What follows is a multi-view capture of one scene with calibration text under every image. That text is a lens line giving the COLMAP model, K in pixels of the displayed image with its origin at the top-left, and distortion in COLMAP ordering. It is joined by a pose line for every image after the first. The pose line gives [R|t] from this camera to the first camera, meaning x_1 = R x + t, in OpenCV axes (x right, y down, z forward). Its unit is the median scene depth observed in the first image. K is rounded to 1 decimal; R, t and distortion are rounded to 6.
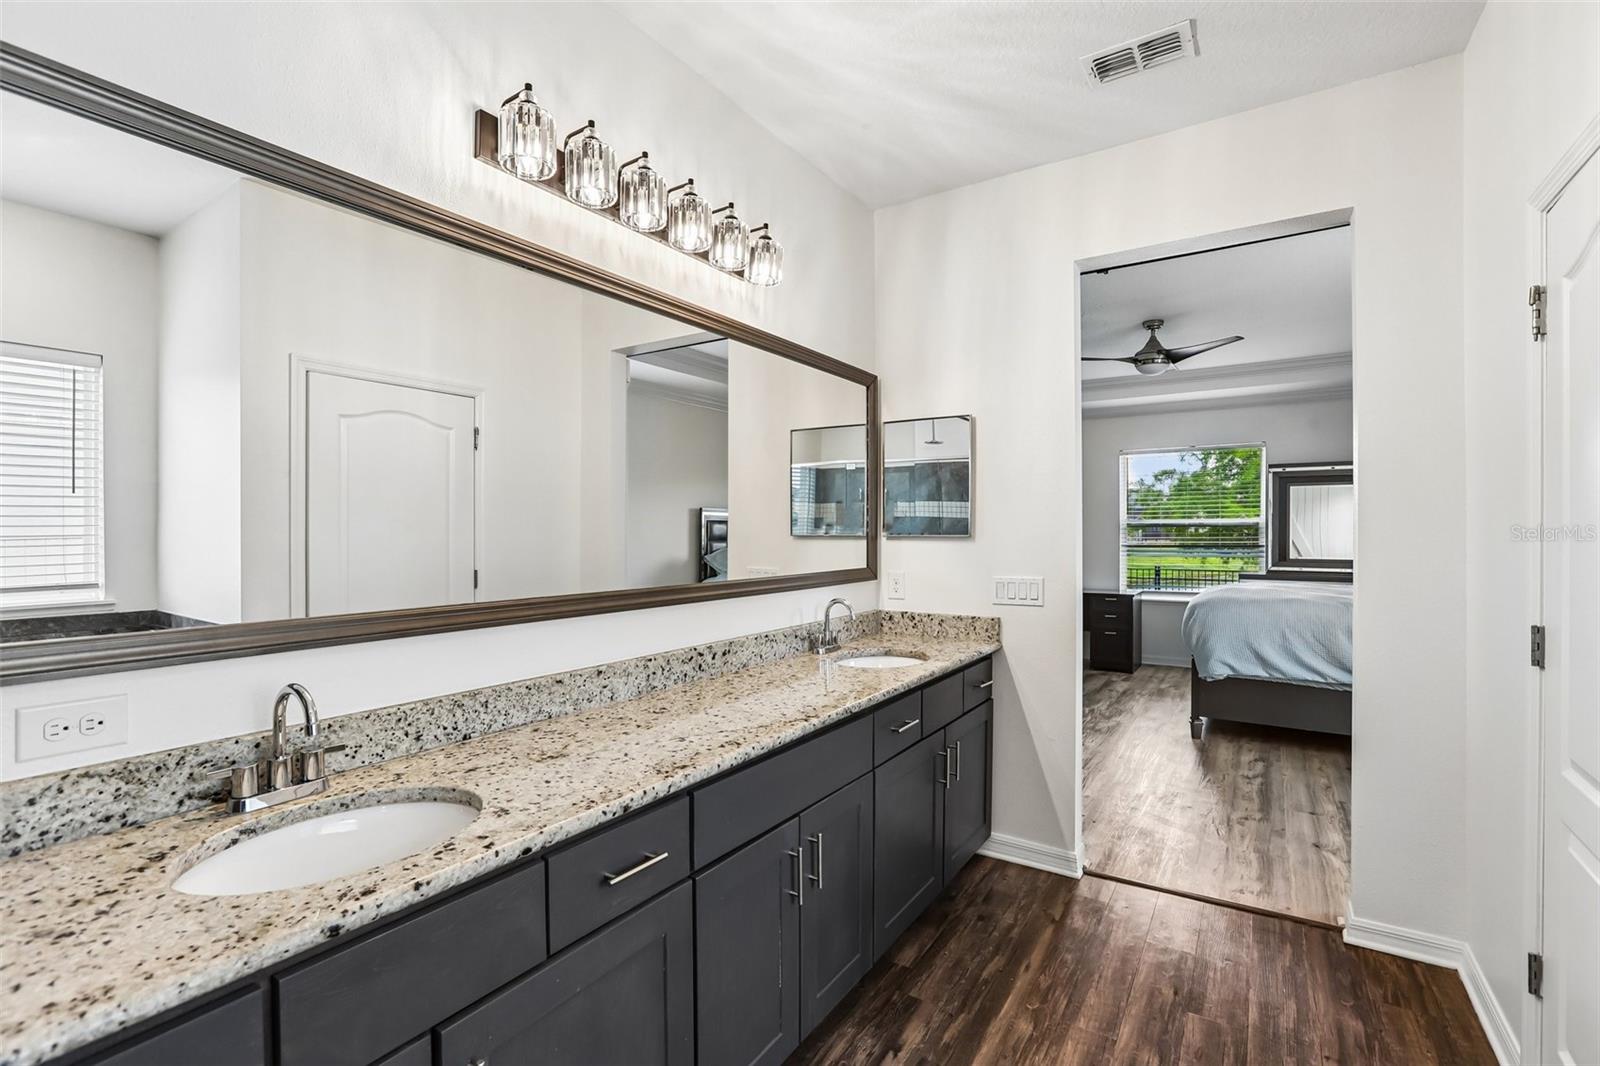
lens RADIAL K [[719.7, 0, 800.0], [0, 719.7, 533.0], [0, 0, 1]] dist [-0.056346, 0.030925]
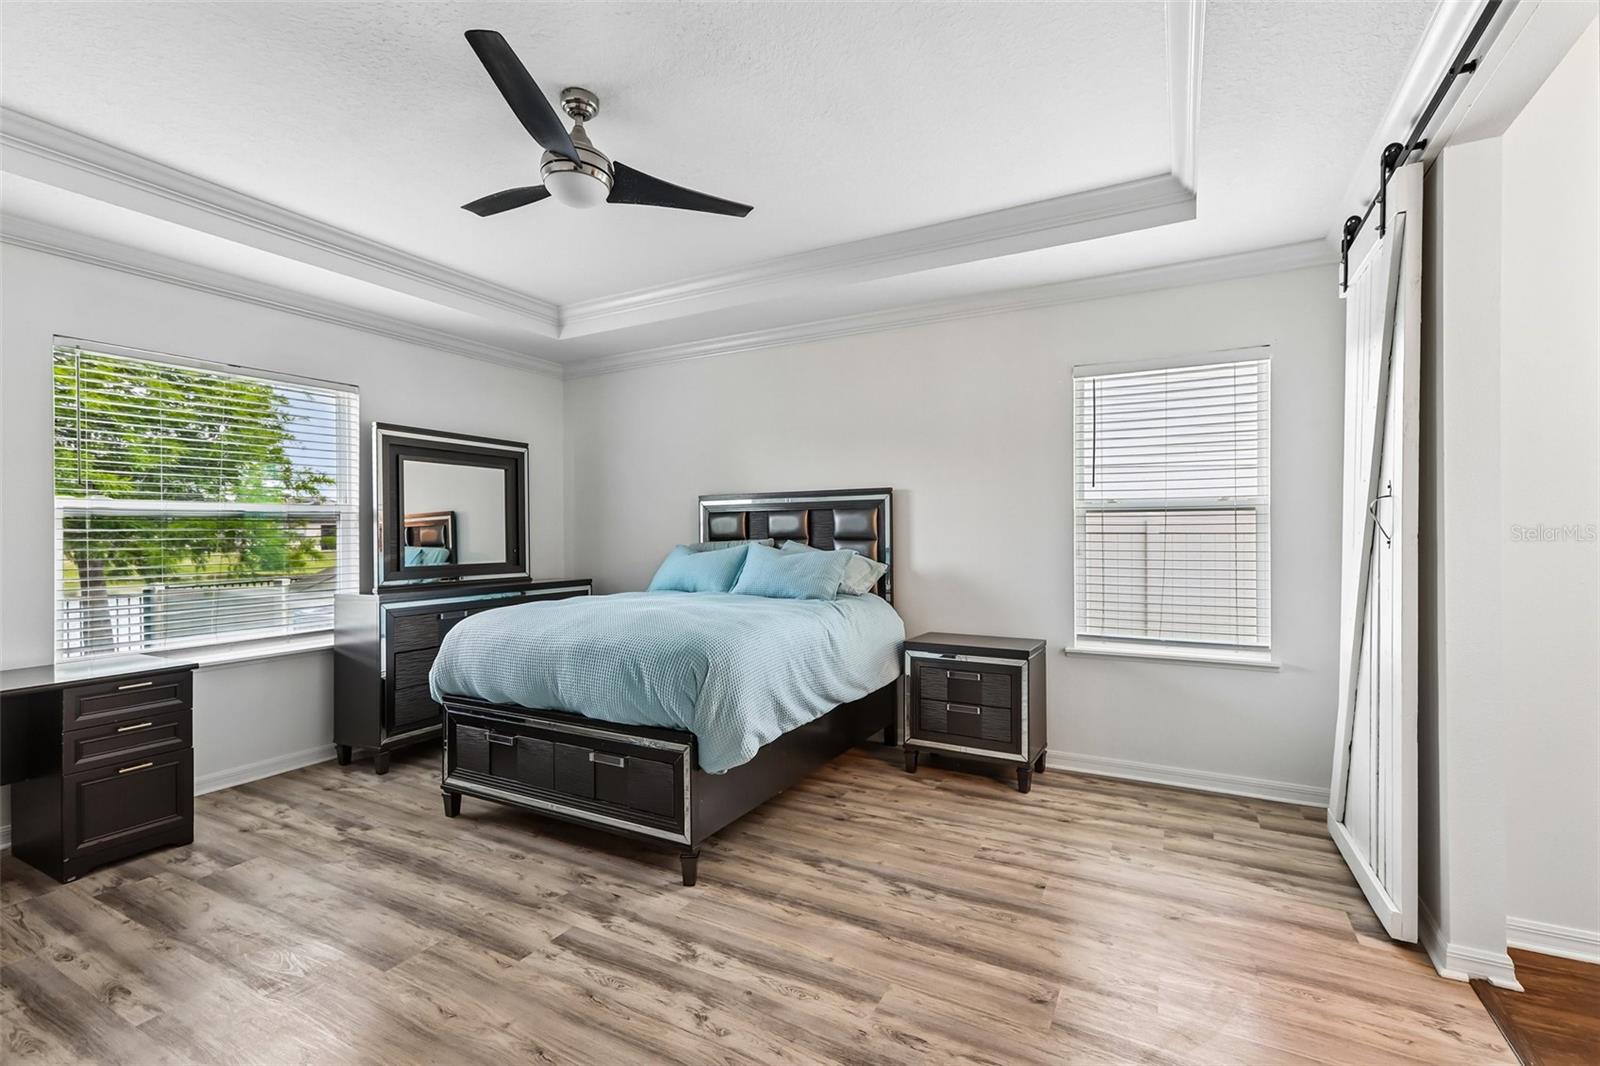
lens RADIAL K [[710.9, 0, 793.4], [0, 710.9, 530.2], [0, 0, 1]] dist [-0.016138, 0.023150]
pose [[-0.080872, -0.000279, 0.996724, -0.022682], [0.006875, 0.999976, 0.000838, 0.003883], [-0.996701, 0.006921, -0.080868, 1.147856]]
